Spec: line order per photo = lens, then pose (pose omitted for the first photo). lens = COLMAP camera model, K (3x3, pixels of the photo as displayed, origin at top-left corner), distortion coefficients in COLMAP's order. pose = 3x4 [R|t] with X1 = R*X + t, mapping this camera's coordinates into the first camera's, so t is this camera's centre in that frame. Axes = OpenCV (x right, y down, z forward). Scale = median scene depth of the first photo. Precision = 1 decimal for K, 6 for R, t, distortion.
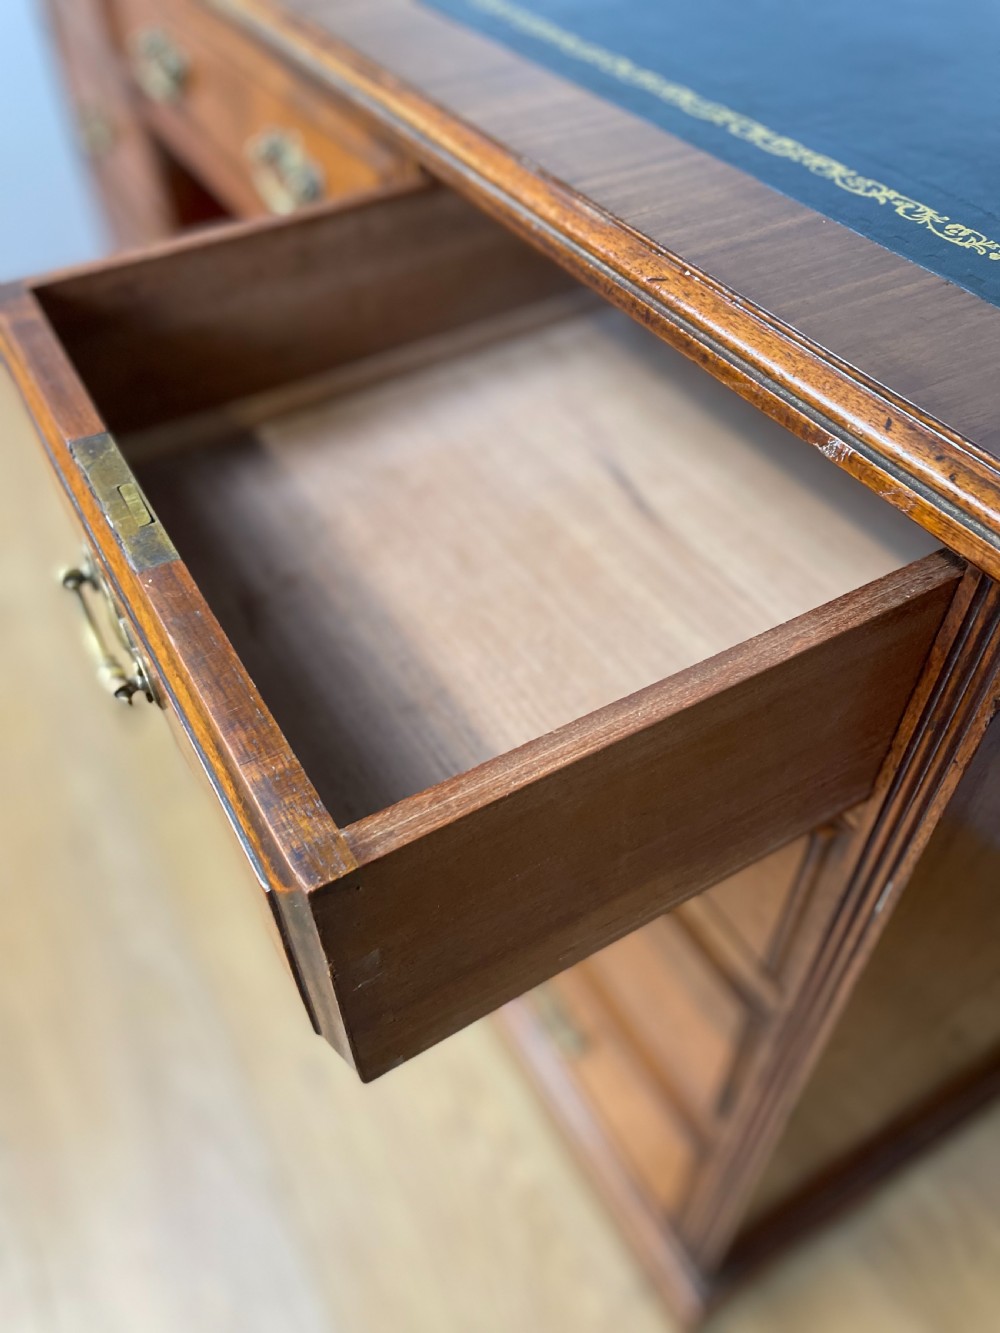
lens RADIAL K [[1012.7, 0, 505.7], [0, 1012.7, 661.1], [0, 0, 1]] dist [0.098117, -0.124674]
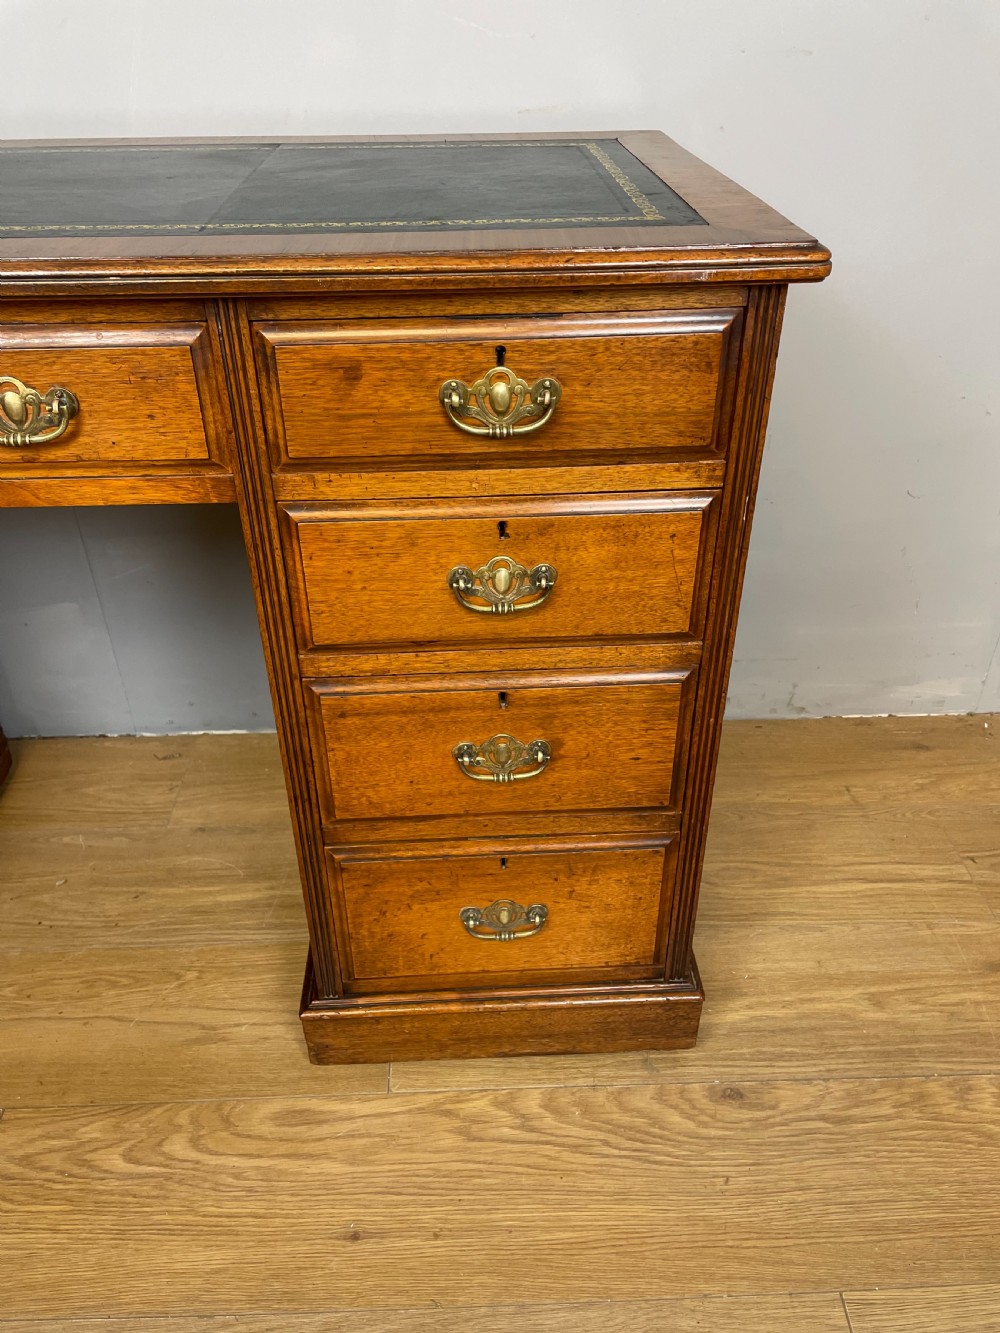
lens RADIAL K [[1013.1, 0, 499.5], [0, 1013.1, 662.3], [0, 0, 1]] dist [0.100068, -0.127620]
pose [[0.463794, -0.488644, 0.739001, -1.690000], [0.644325, 0.758550, 0.097195, -0.057077], [-0.608063, 0.431078, 0.666656, 0.087106]]
